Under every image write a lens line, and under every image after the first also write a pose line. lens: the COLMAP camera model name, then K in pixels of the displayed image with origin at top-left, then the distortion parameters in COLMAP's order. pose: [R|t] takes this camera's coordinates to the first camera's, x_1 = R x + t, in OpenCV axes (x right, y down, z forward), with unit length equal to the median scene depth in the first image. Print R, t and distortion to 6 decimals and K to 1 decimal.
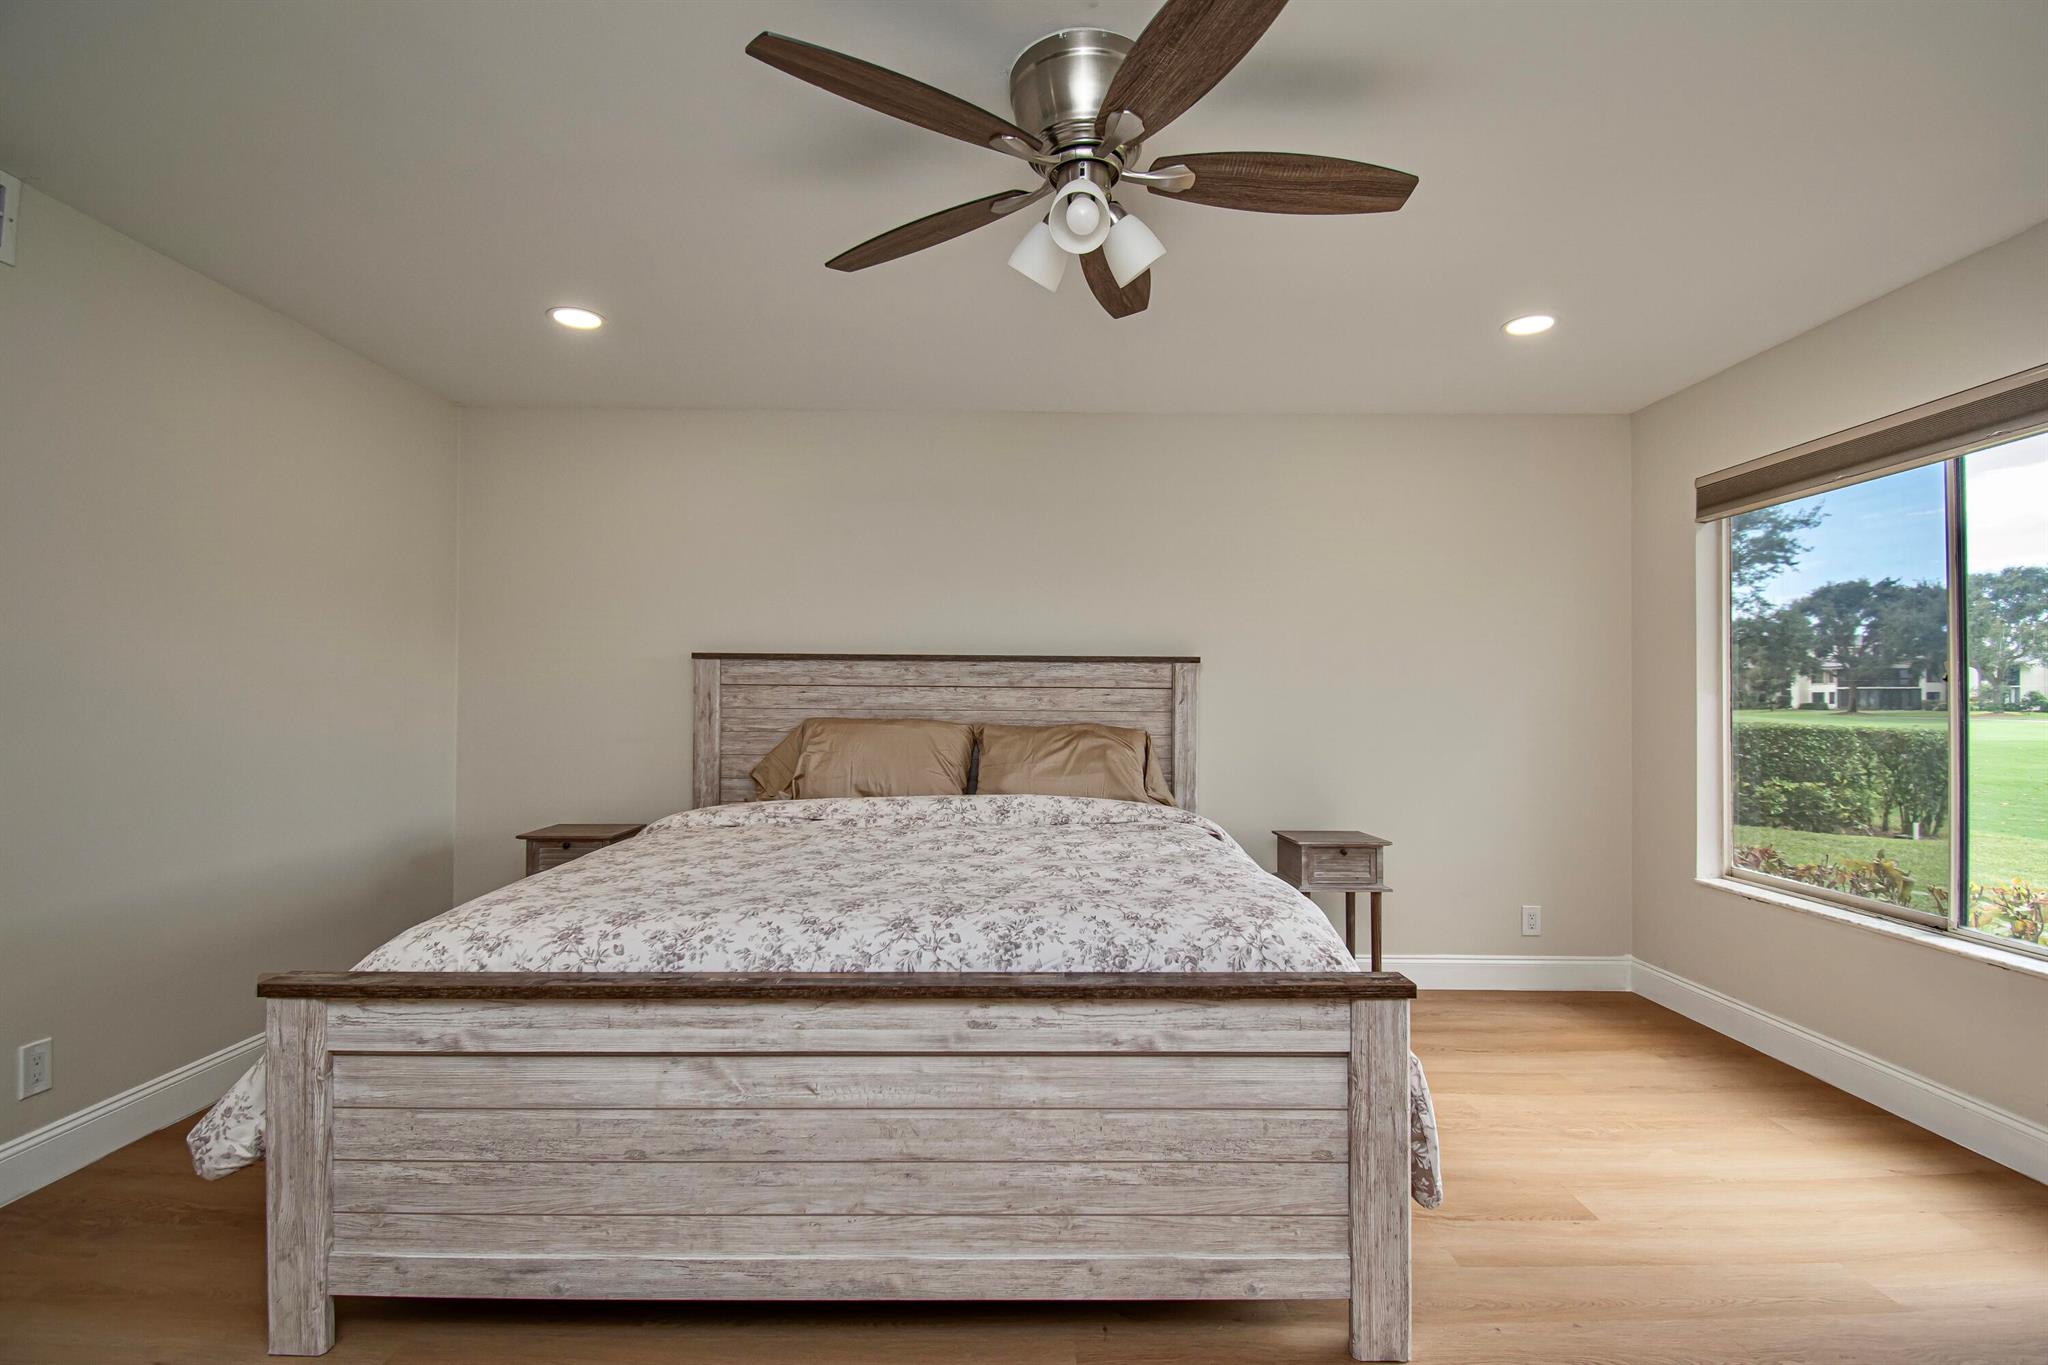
lens RADIAL K [[927.4, 0, 1028.5], [0, 927.4, 695.7], [0, 0, 1]] dist [-0.009447, -0.009061]
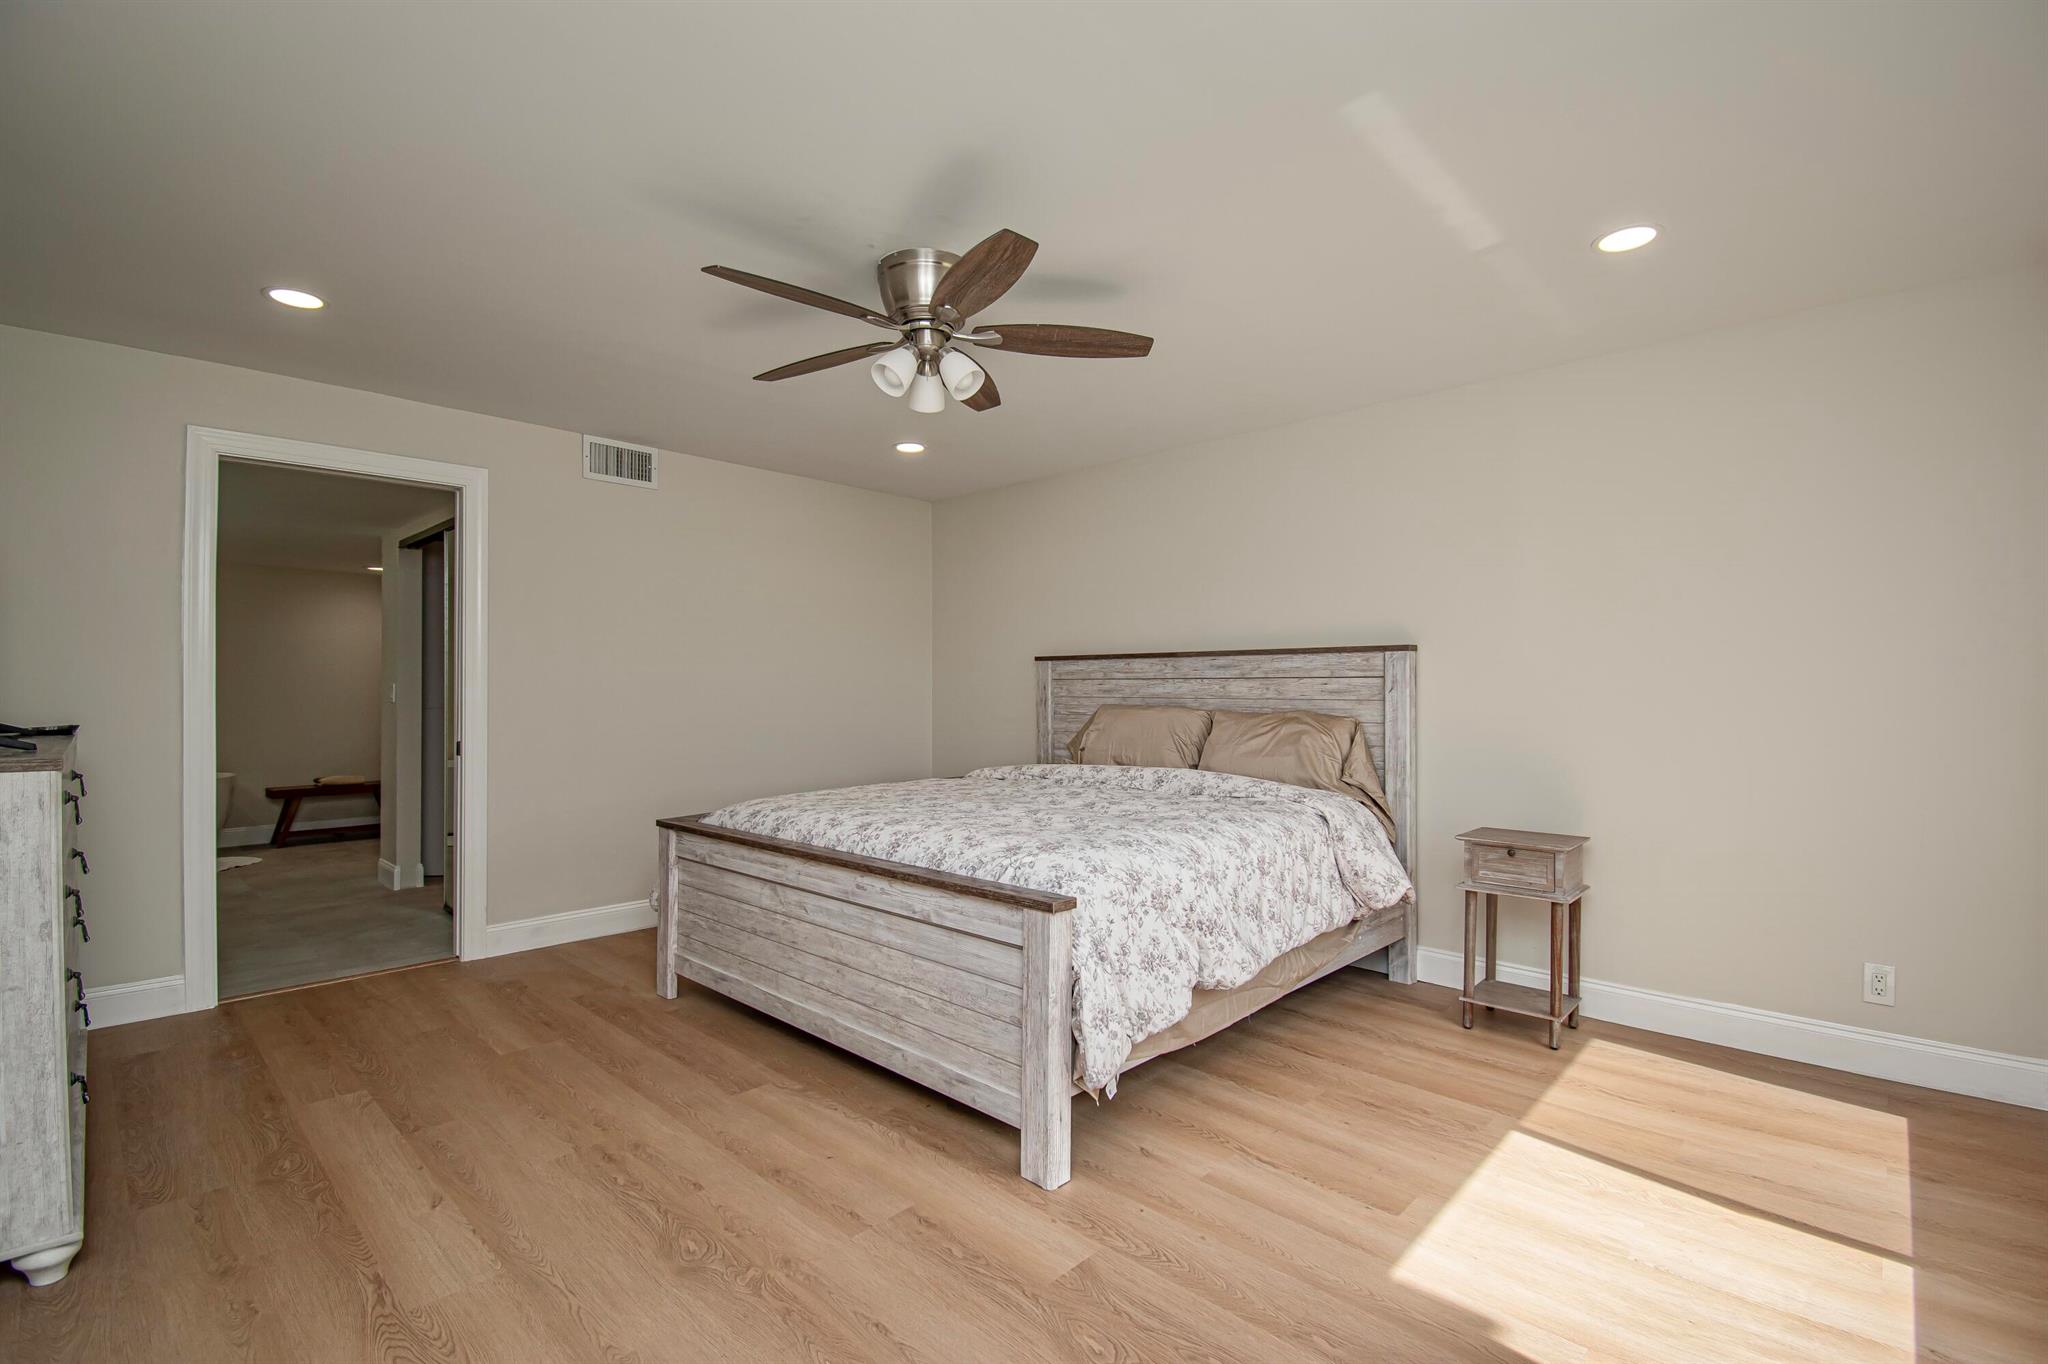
lens RADIAL K [[927.4, 0, 1033.0], [0, 927.4, 684.1], [0, 0, 1]] dist [-0.009447, -0.009061]
pose [[0.719040, -0.010290, -0.694892, 0.692167], [0.006582, 0.999946, -0.007997, 0.006840], [0.694937, 0.001177, 0.719070, 0.018594]]
